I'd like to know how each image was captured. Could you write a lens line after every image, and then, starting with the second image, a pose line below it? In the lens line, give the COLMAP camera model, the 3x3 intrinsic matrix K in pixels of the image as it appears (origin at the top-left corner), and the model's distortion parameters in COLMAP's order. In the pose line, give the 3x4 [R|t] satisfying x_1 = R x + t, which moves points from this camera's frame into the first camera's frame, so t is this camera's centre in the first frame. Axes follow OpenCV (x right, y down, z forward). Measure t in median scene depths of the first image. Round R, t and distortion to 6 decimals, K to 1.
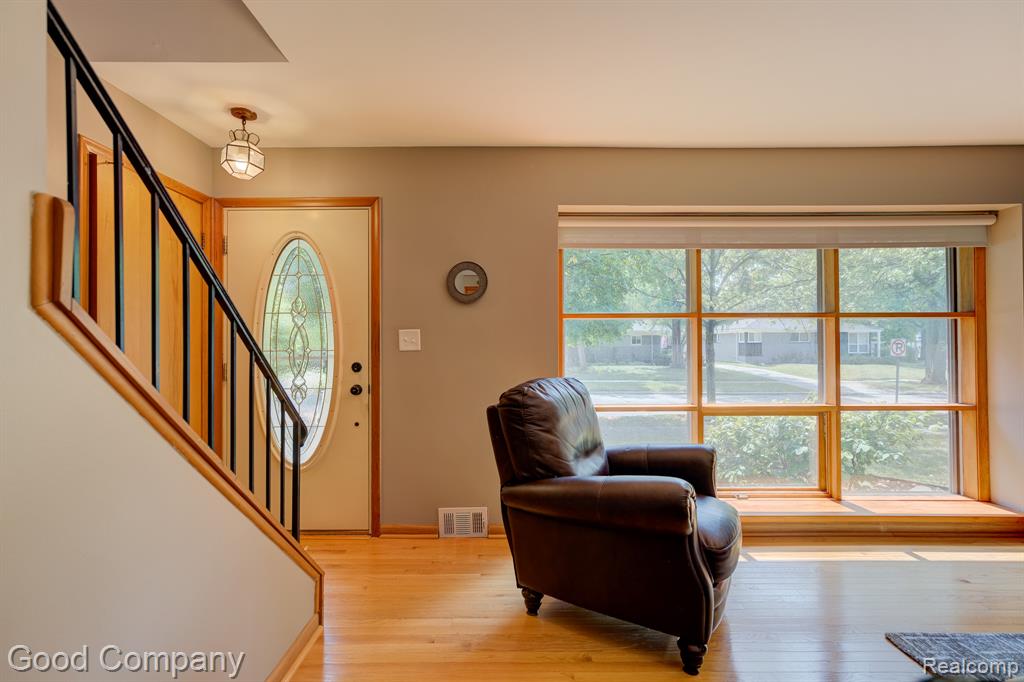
lens RADIAL K [[494.5, 0, 513.4], [0, 494.5, 341.0], [0, 0, 1]] dist [-0.012038, 0.002821]
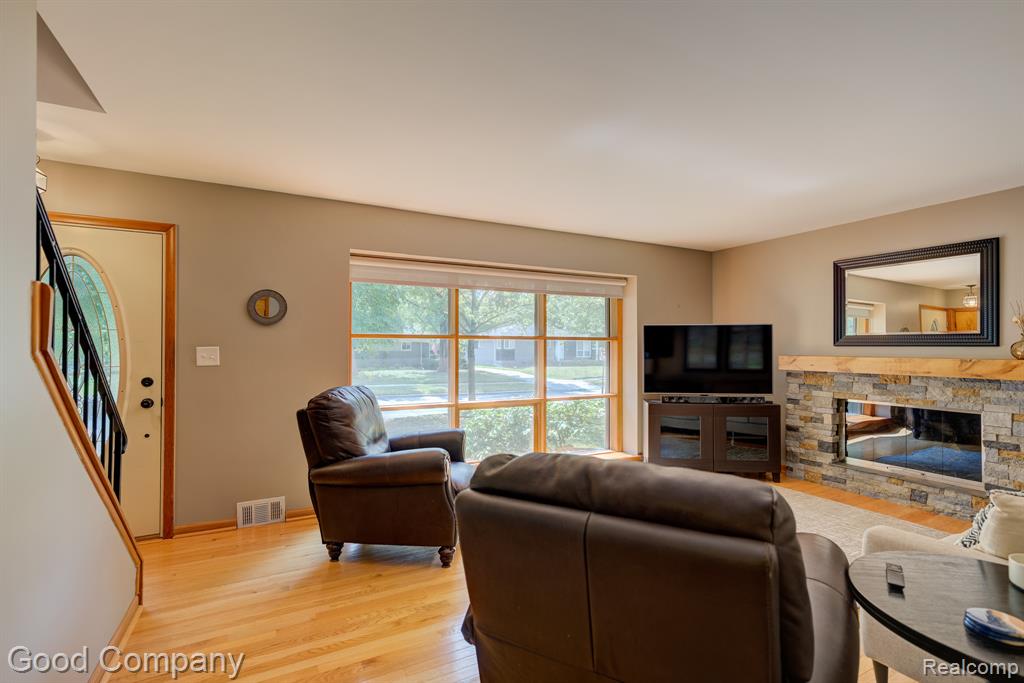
lens RADIAL K [[473.6, 0, 540.1], [0, 473.6, 344.7], [0, 0, 1]] dist [-0.010781, 0.005925]
pose [[0.868176, 0.010246, 0.496150, -0.087932], [-0.008774, 0.999947, -0.005296, -0.029158], [-0.496178, 0.000245, 0.868221, -0.298632]]
